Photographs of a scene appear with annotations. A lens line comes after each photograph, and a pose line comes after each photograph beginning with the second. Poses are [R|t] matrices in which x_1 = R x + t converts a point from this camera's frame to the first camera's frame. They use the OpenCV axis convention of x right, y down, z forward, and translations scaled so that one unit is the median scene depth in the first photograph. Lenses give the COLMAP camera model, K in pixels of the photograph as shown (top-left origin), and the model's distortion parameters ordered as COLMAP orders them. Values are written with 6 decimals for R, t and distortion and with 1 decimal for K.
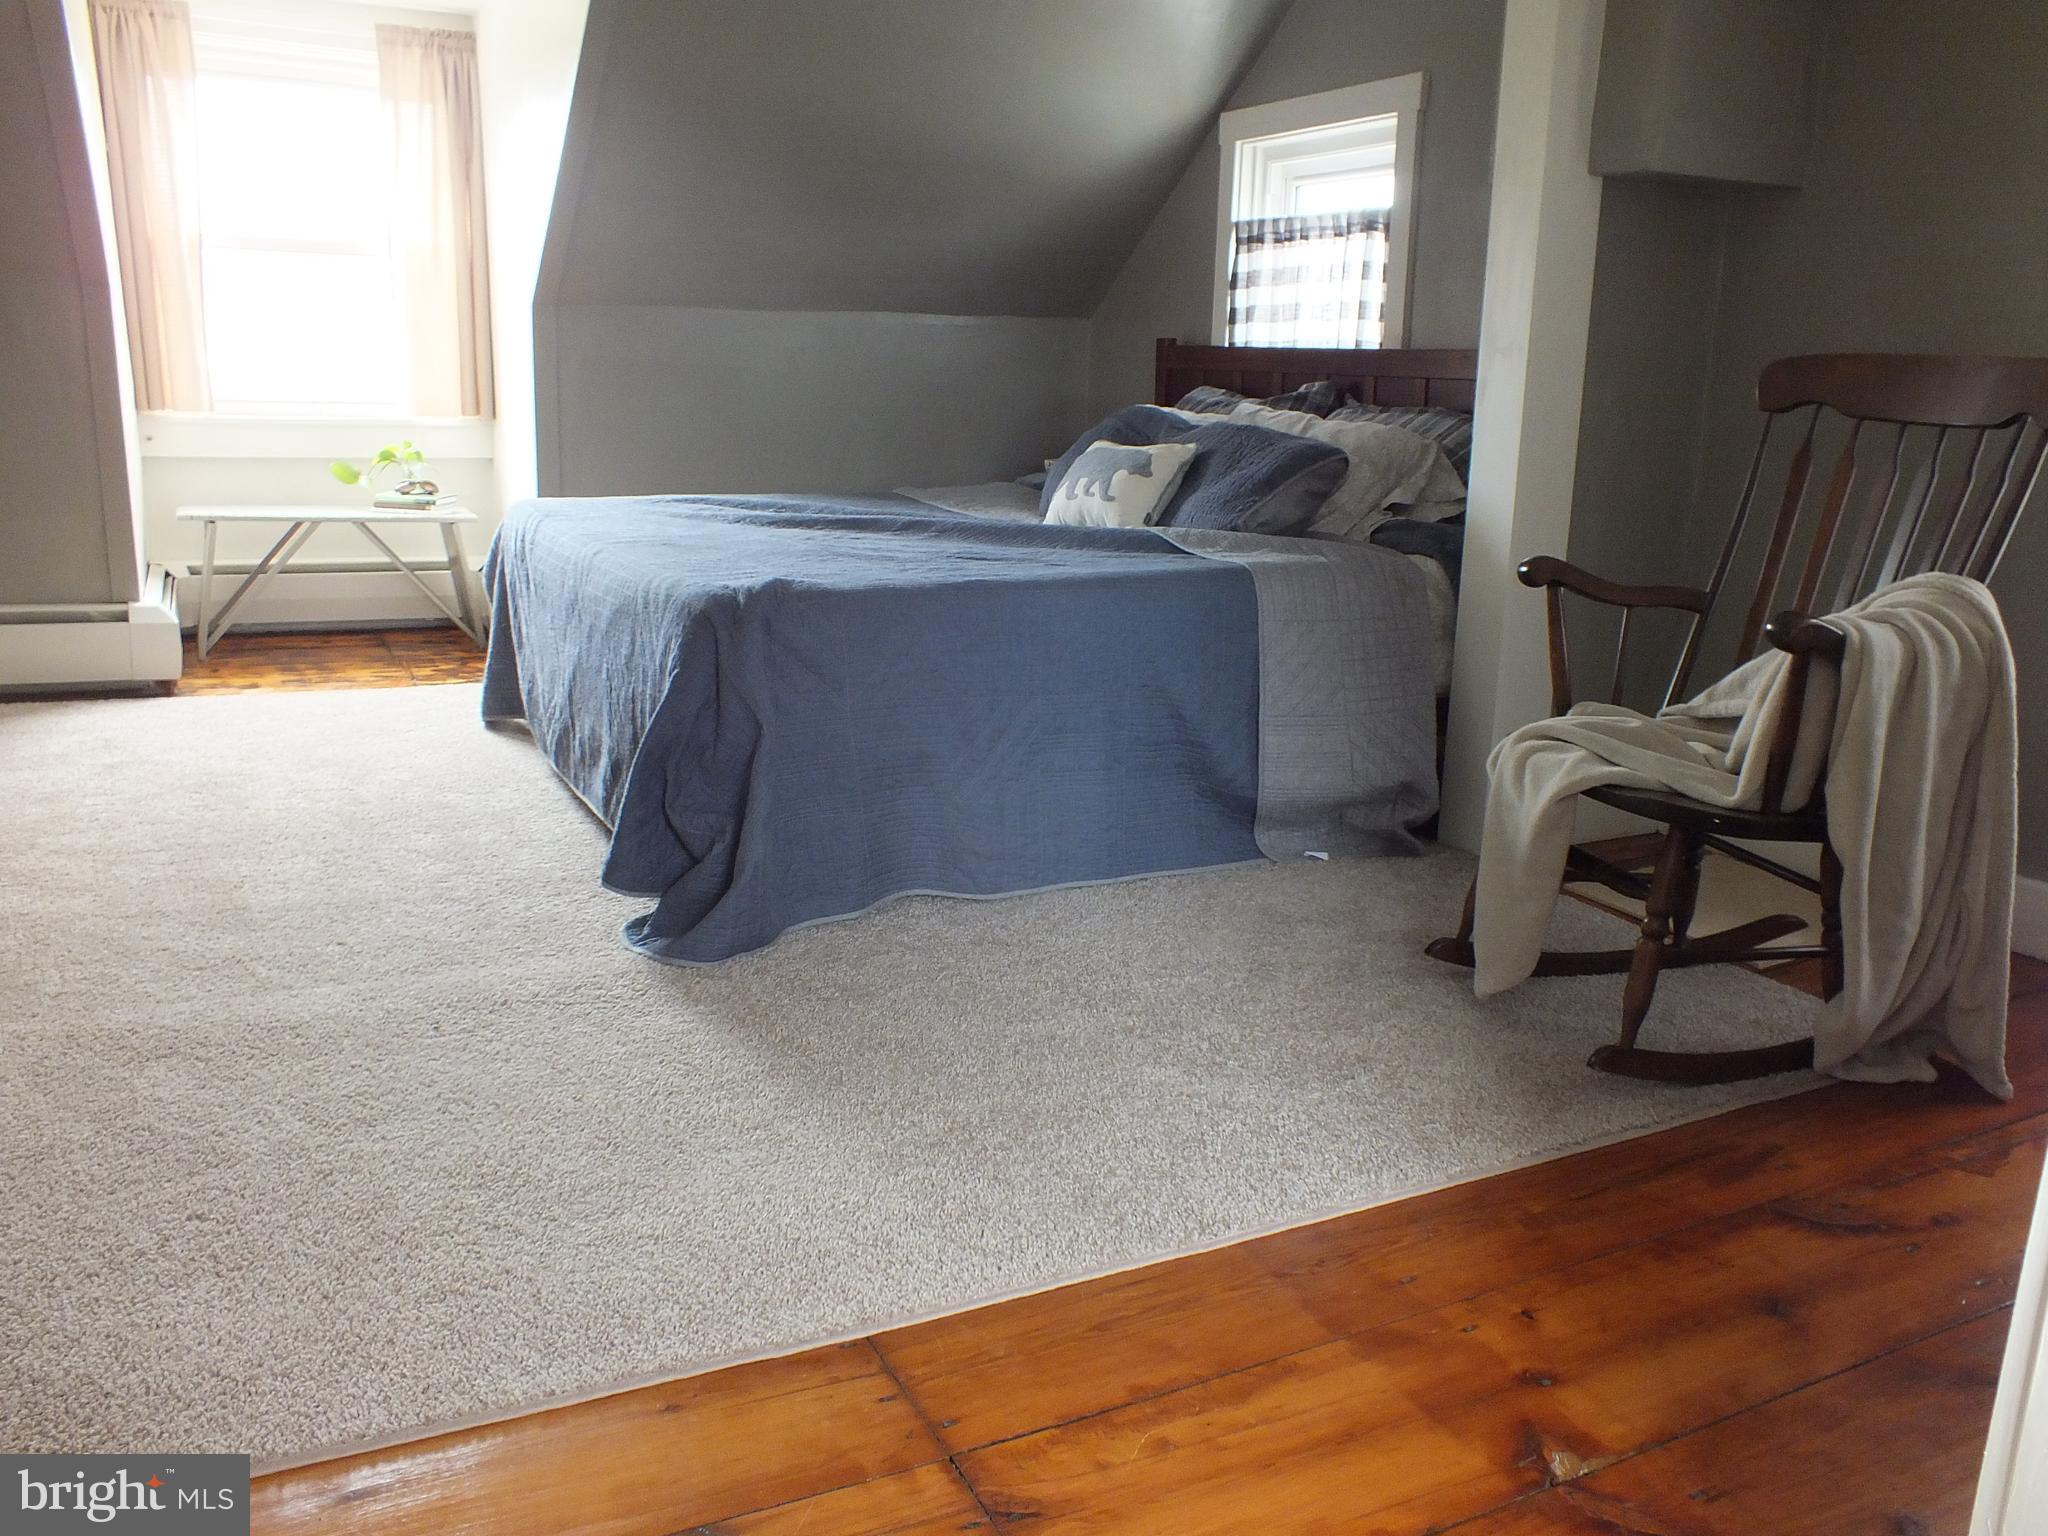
lens RADIAL K [[1652.5, 0, 1024.4], [0, 1652.5, 808.2], [0, 0, 1]] dist [-0.084365, 0.076141]
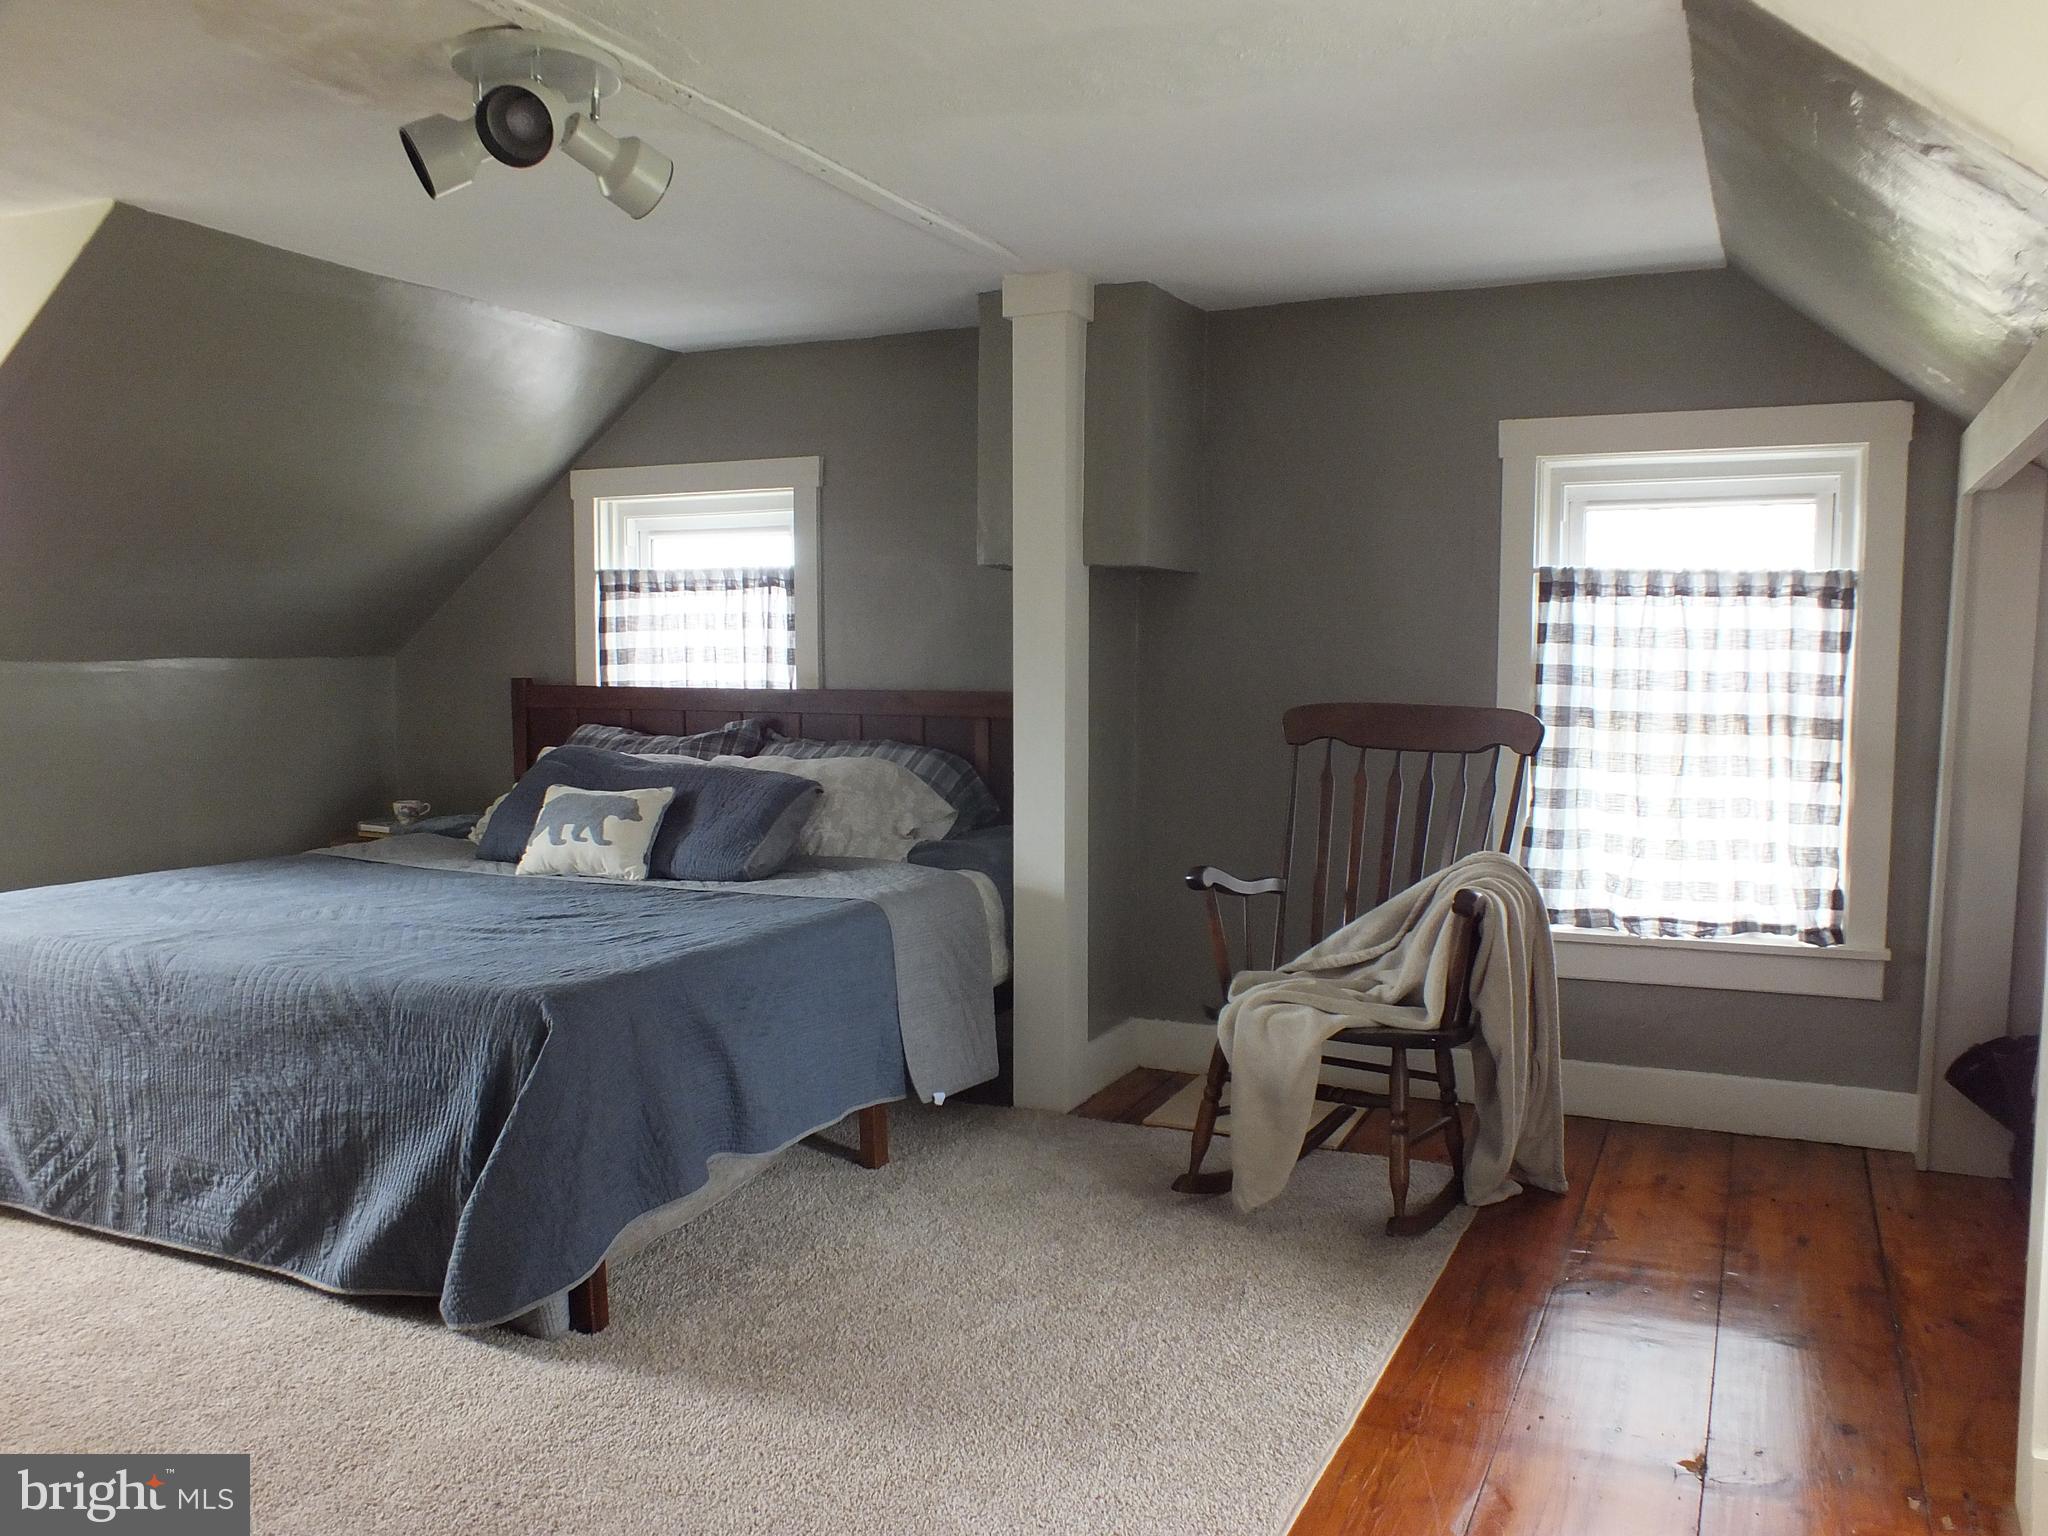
lens RADIAL K [[1667.2, 0, 1039.4], [0, 1667.2, 829.8], [0, 0, 1]] dist [-0.098088, 0.129049]
pose [[0.778734, -0.086068, 0.621423, -0.400738], [0.179582, 0.979676, -0.089357, -0.057830], [-0.601102, 0.181181, 0.778363, 0.031015]]
